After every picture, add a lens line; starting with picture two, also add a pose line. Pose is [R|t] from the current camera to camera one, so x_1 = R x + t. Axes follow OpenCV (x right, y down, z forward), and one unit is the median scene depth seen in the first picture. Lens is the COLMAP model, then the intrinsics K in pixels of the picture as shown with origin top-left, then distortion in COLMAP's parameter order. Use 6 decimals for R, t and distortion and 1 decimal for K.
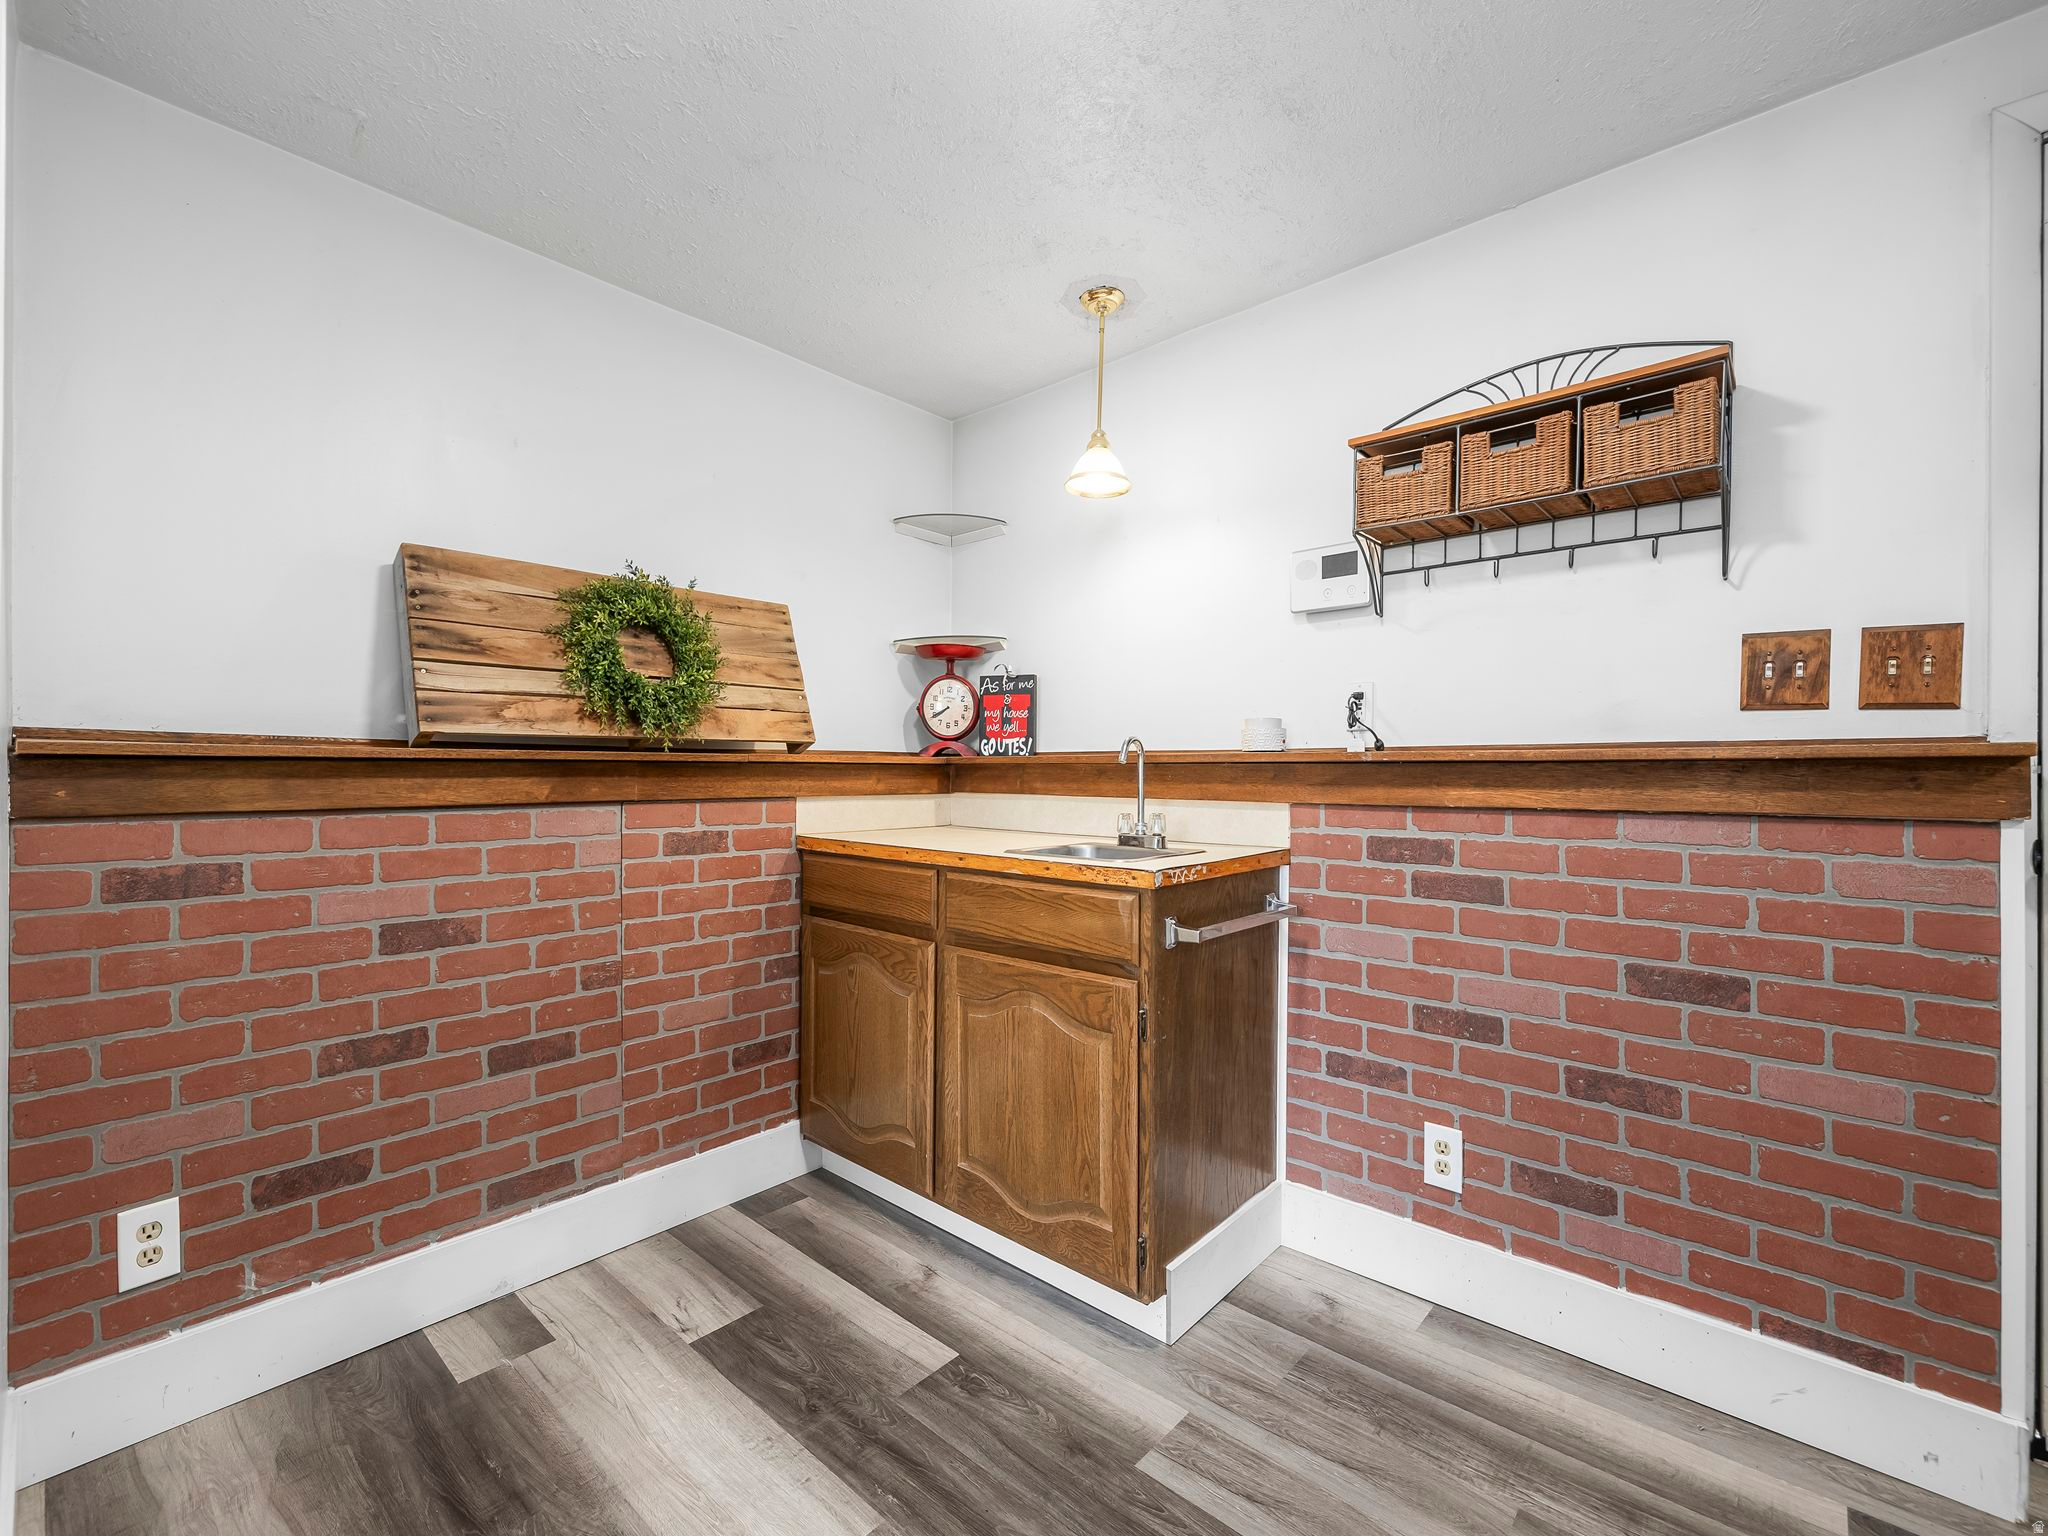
lens RADIAL K [[924.6, 0, 1024.0], [0, 924.6, 768.0], [0, 0, 1]] dist [0.011631, -0.000488]
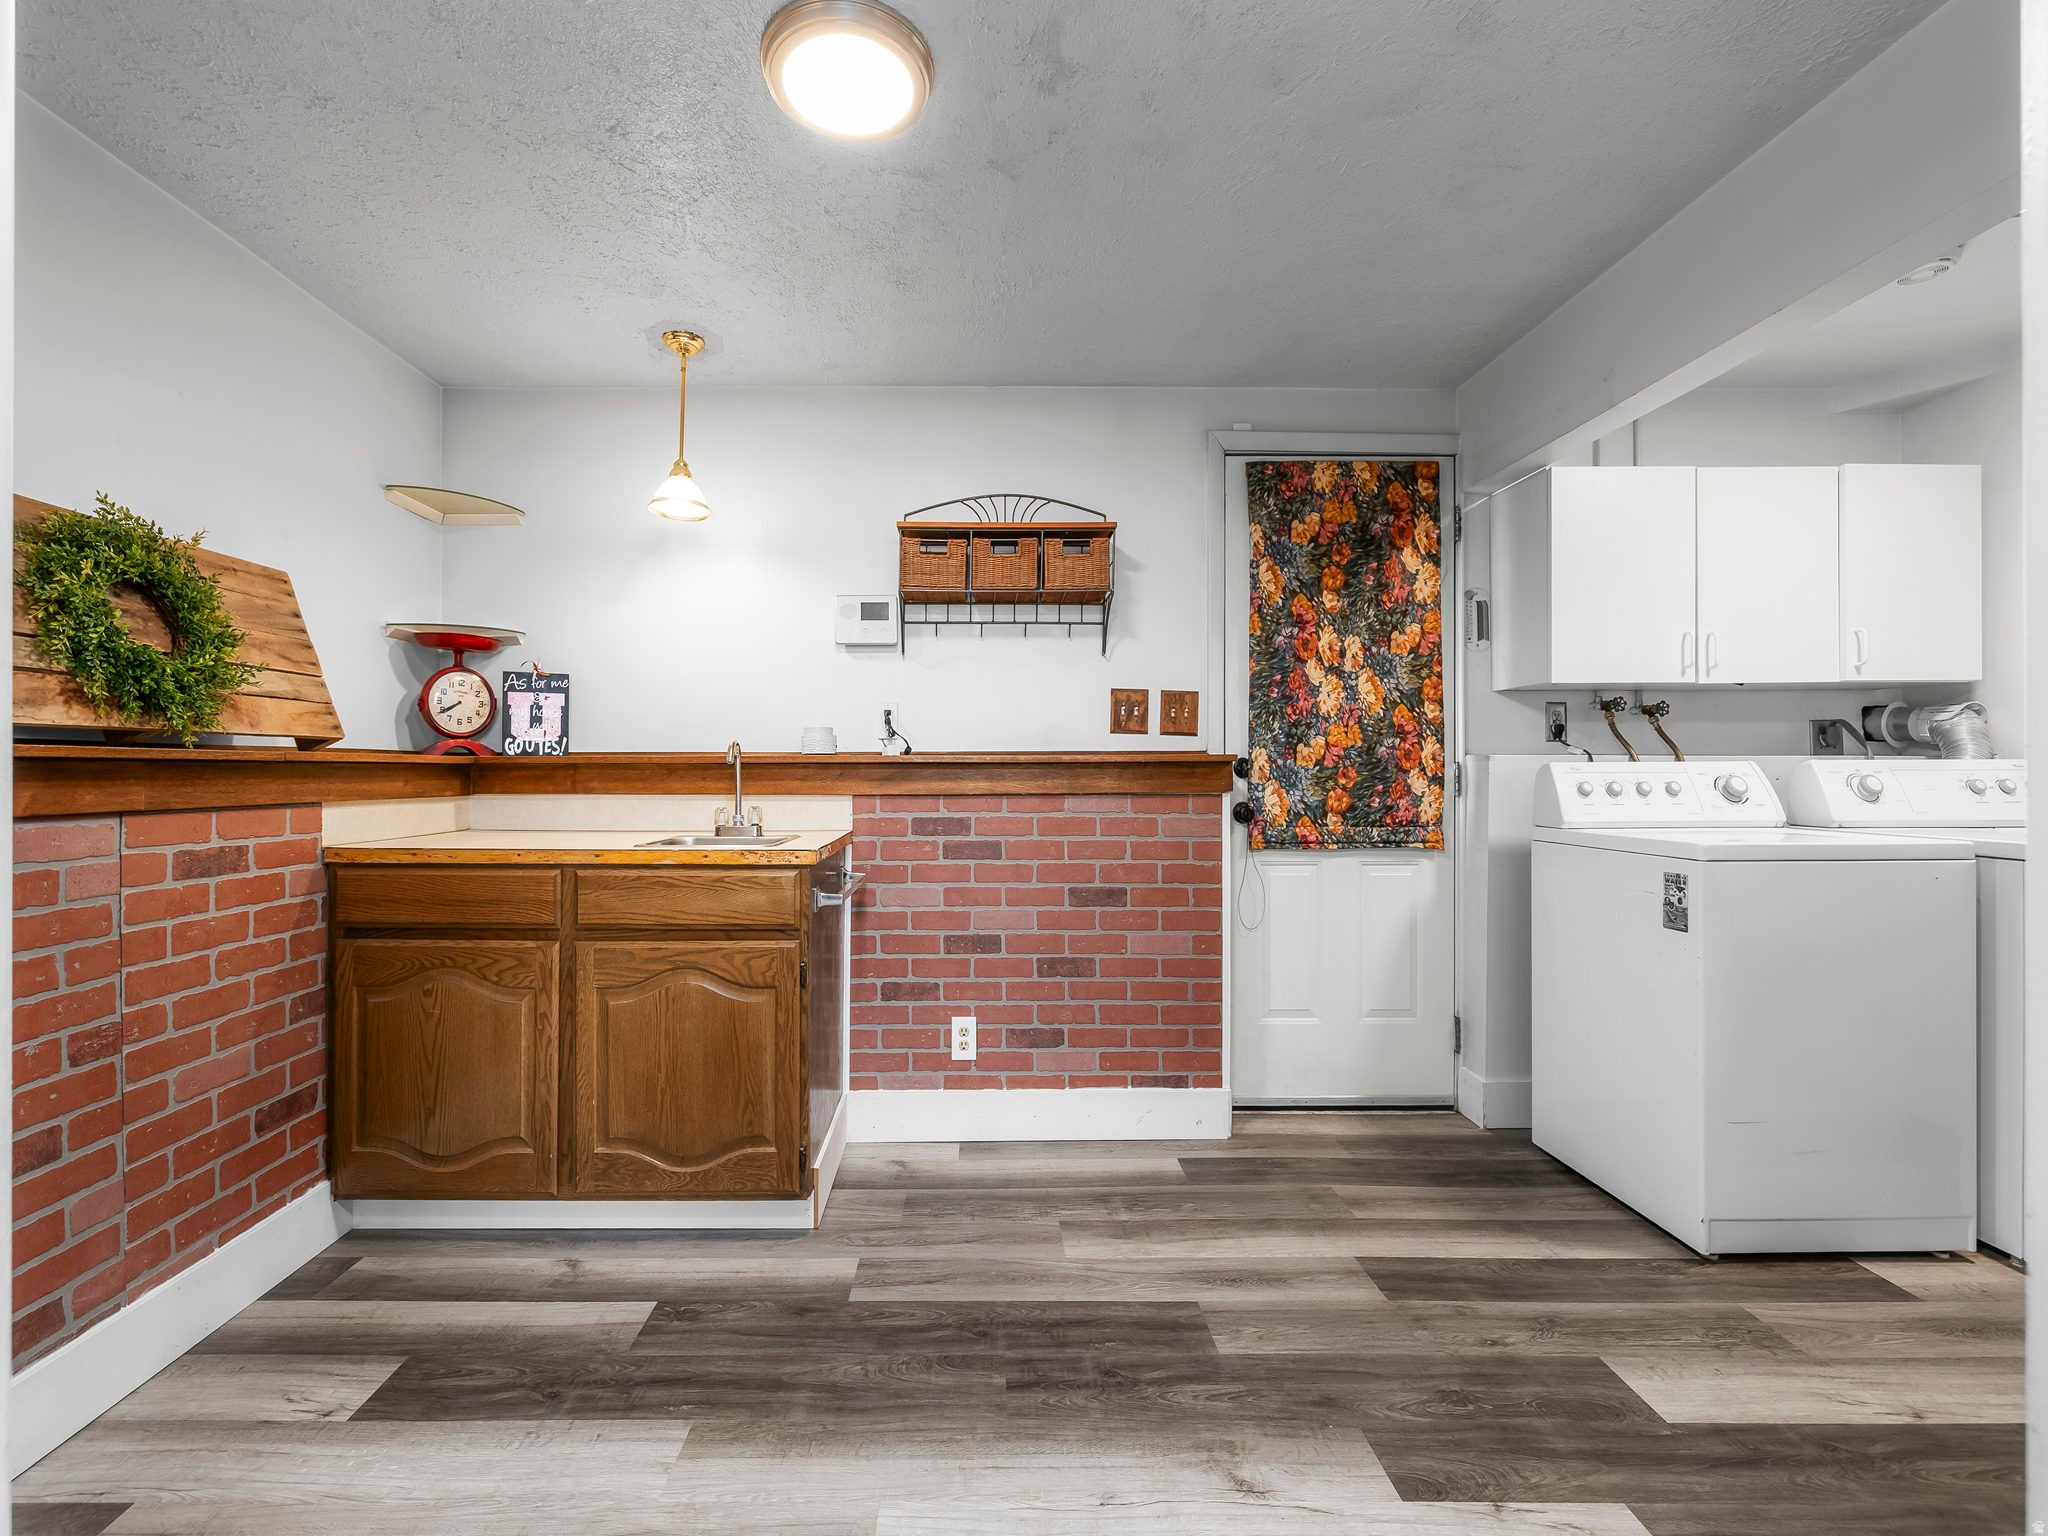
lens RADIAL K [[924.6, 0, 1024.0], [0, 924.6, 768.0], [0, 0, 1]] dist [0.011631, -0.000488]
pose [[0.706931, -0.001697, 0.707281, -0.469661], [0.001673, 0.999998, 0.000727, 0.000249], [-0.707281, 0.000670, 0.706932, -0.072921]]
